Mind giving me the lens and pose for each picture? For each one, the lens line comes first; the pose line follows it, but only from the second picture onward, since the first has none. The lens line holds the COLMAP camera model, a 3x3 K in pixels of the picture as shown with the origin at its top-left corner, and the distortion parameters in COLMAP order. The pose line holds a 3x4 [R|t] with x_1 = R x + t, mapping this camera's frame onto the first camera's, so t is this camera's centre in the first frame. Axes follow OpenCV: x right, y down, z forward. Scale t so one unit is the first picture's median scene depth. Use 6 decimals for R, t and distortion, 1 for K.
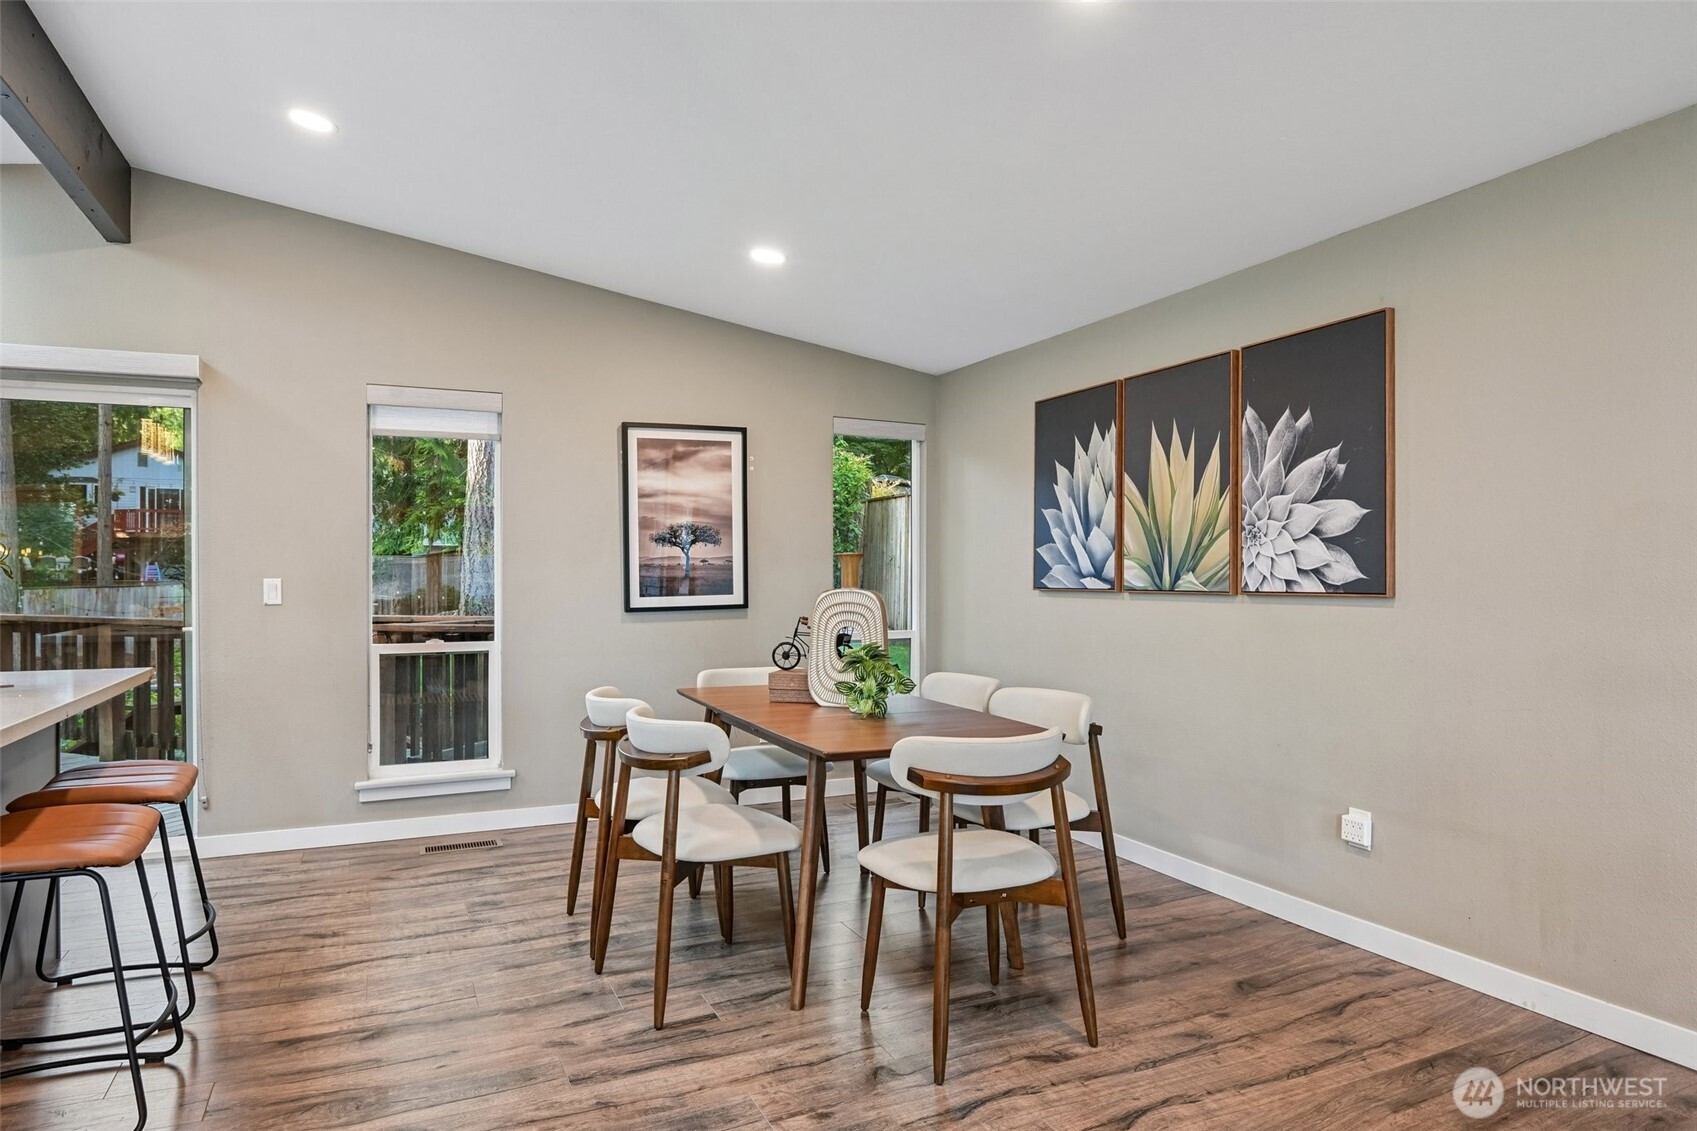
lens RADIAL K [[1014.2, 0, 844.4], [0, 1014.2, 571.5], [0, 0, 1]] dist [-0.018666, -0.001066]
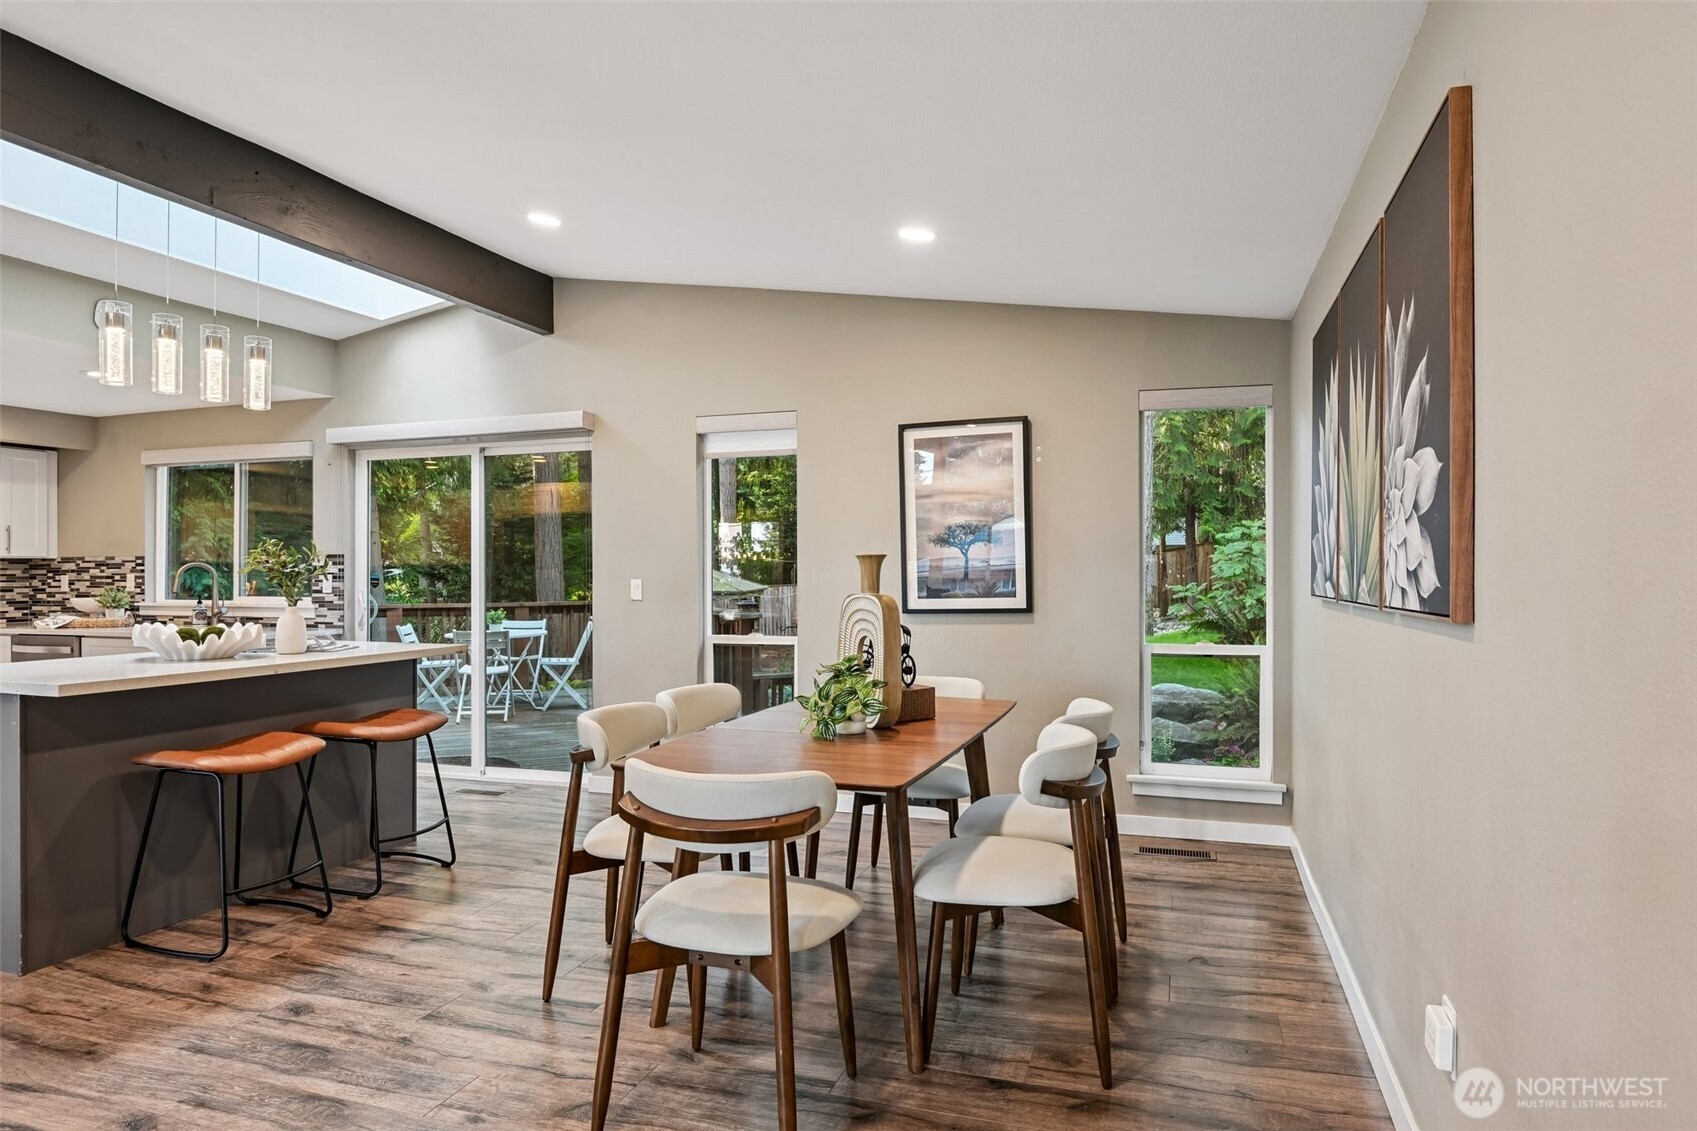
lens RADIAL K [[995.8, 0, 848.5], [0, 995.8, 565.5], [0, 0, 1]] dist [-0.003148, -0.001439]
pose [[0.721501, -0.006478, -0.692384, 0.488386], [0.003832, 0.999978, -0.005363, -0.002597], [0.692403, 0.001216, 0.721510, 0.283602]]
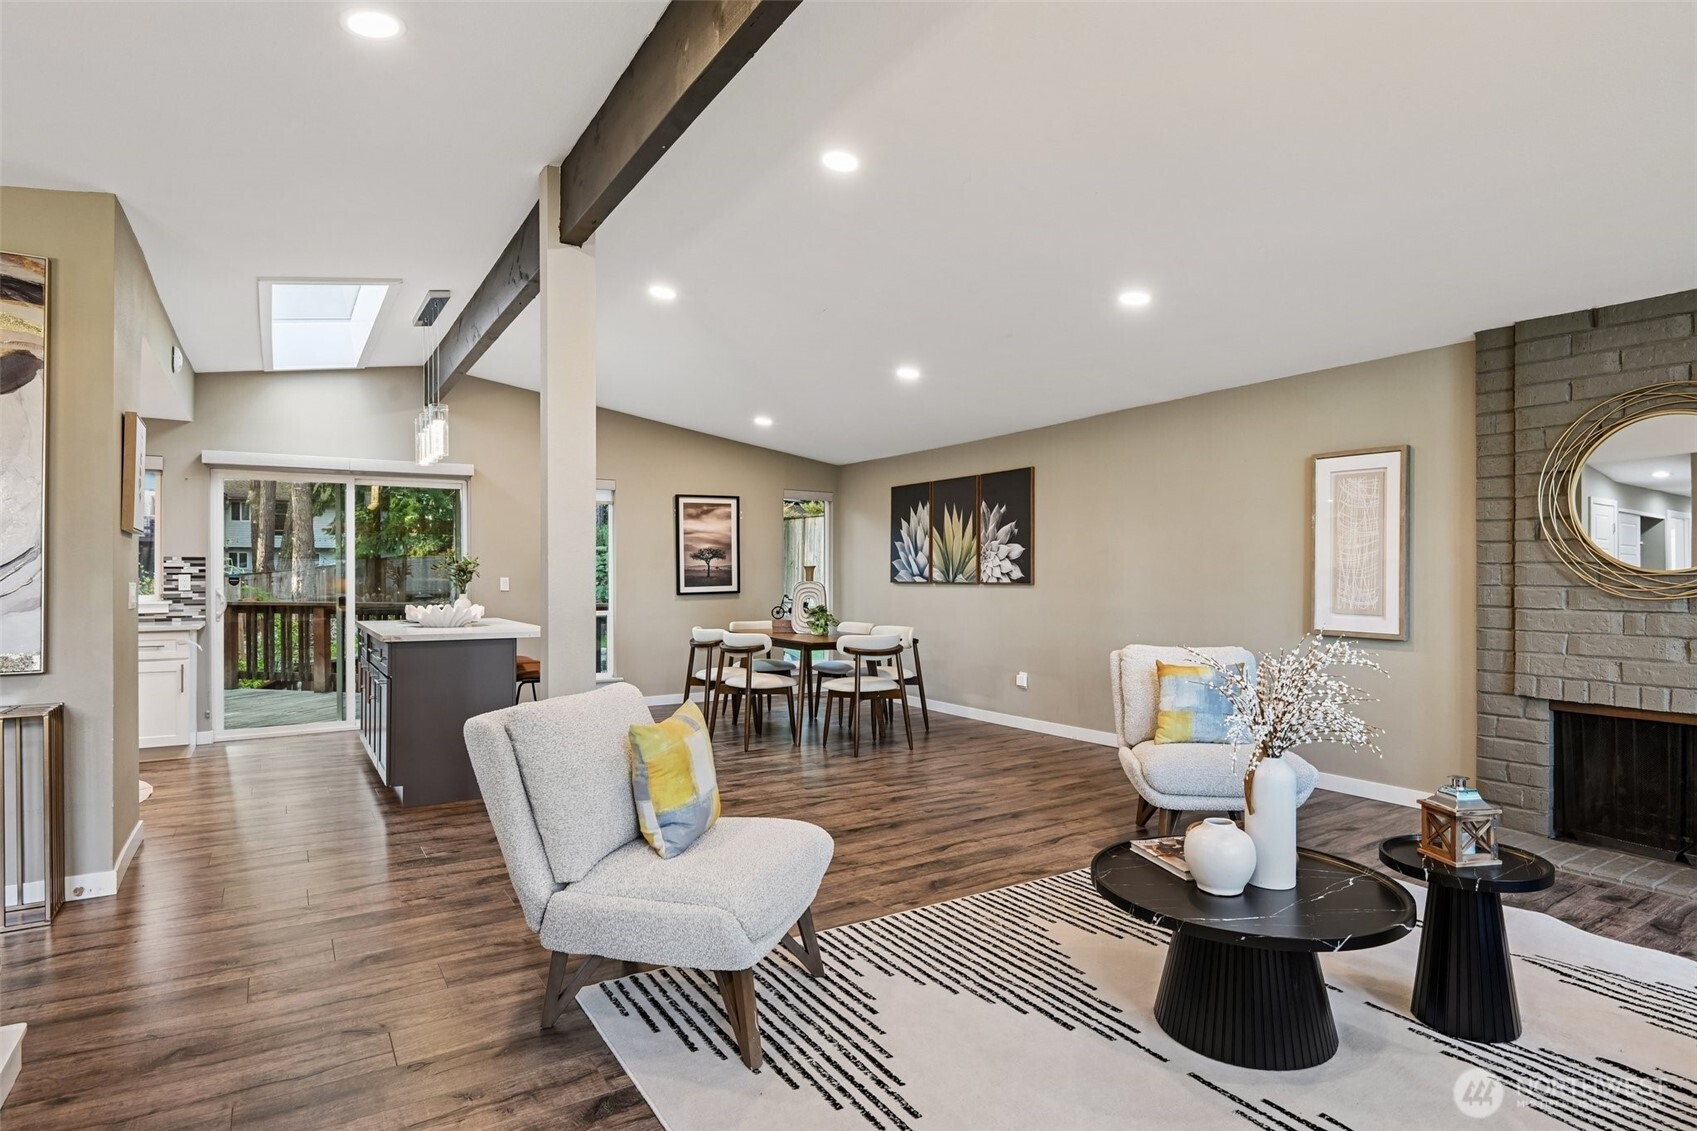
lens RADIAL K [[932.0, 0, 848.0], [0, 932.0, 572.3], [0, 0, 1]] dist [-0.004503, -0.002020]
pose [[0.990837, -0.001005, 0.135062, -0.154840], [0.000690, 0.999997, 0.002382, -0.006971], [-0.135064, -0.002268, 0.990834, -0.868821]]
